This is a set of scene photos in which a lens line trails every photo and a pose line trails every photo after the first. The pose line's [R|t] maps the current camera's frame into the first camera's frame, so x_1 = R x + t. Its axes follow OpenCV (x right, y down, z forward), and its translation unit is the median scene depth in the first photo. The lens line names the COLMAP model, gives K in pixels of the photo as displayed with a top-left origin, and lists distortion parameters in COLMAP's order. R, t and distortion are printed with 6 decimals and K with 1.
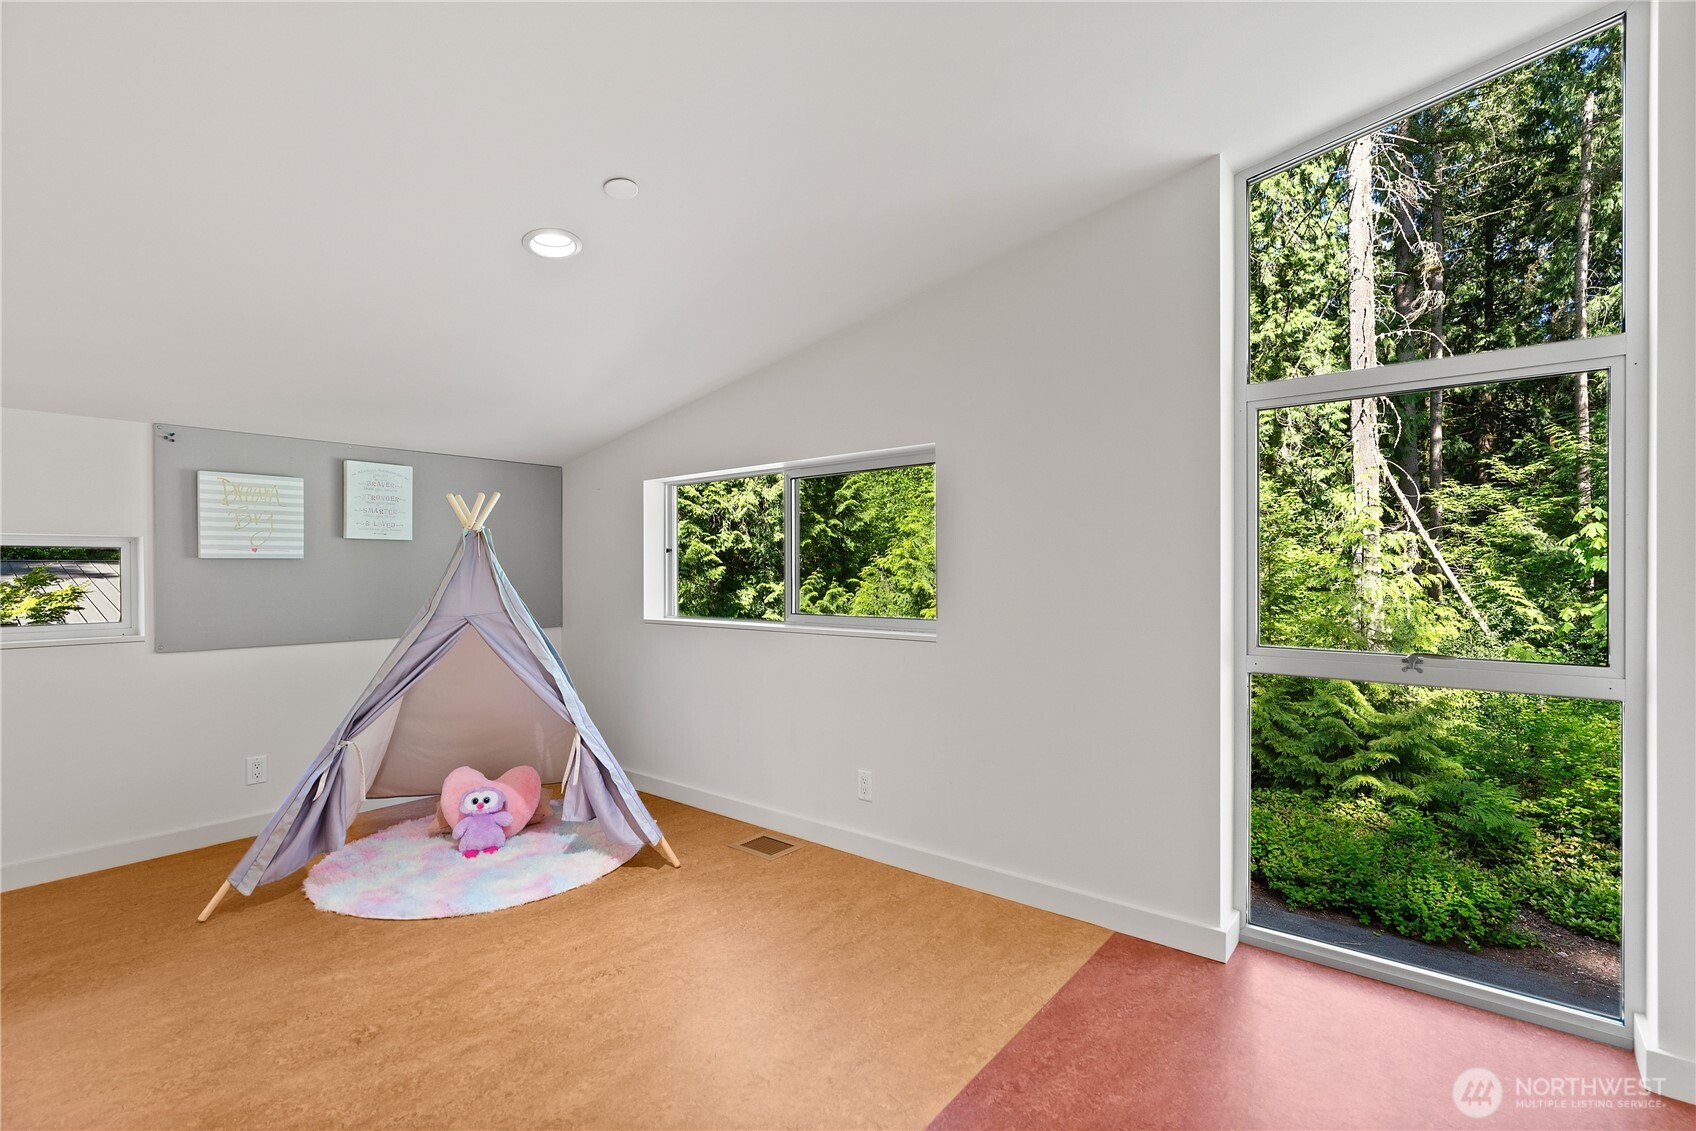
lens RADIAL K [[766.0, 0, 849.1], [0, 766.0, 568.0], [0, 0, 1]] dist [-0.007419, 0.001568]
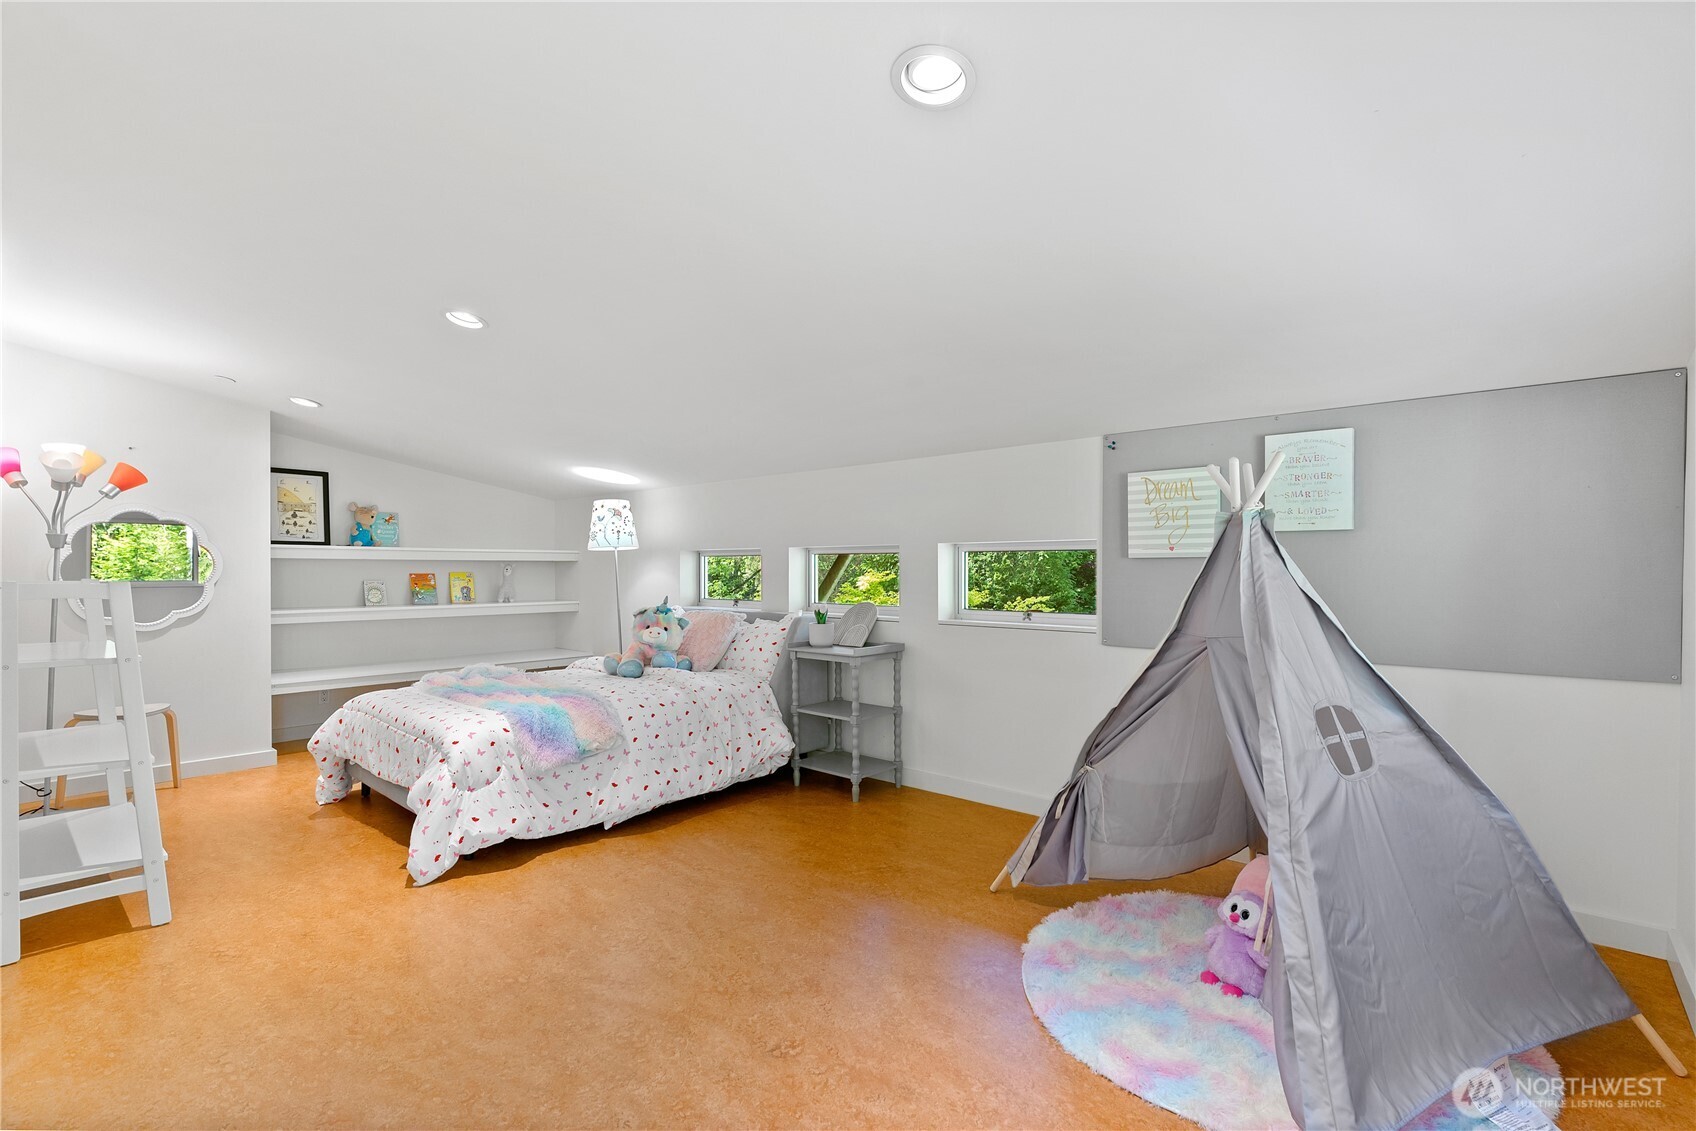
lens RADIAL K [[766.0, 0, 849.2], [0, 766.0, 570.3], [0, 0, 1]] dist [-0.007419, 0.001568]
pose [[-0.022305, 0.008387, -0.999716, 0.195100], [0.002750, 0.999962, 0.008328, -0.005646], [0.999747, -0.002563, -0.022327, 0.641732]]
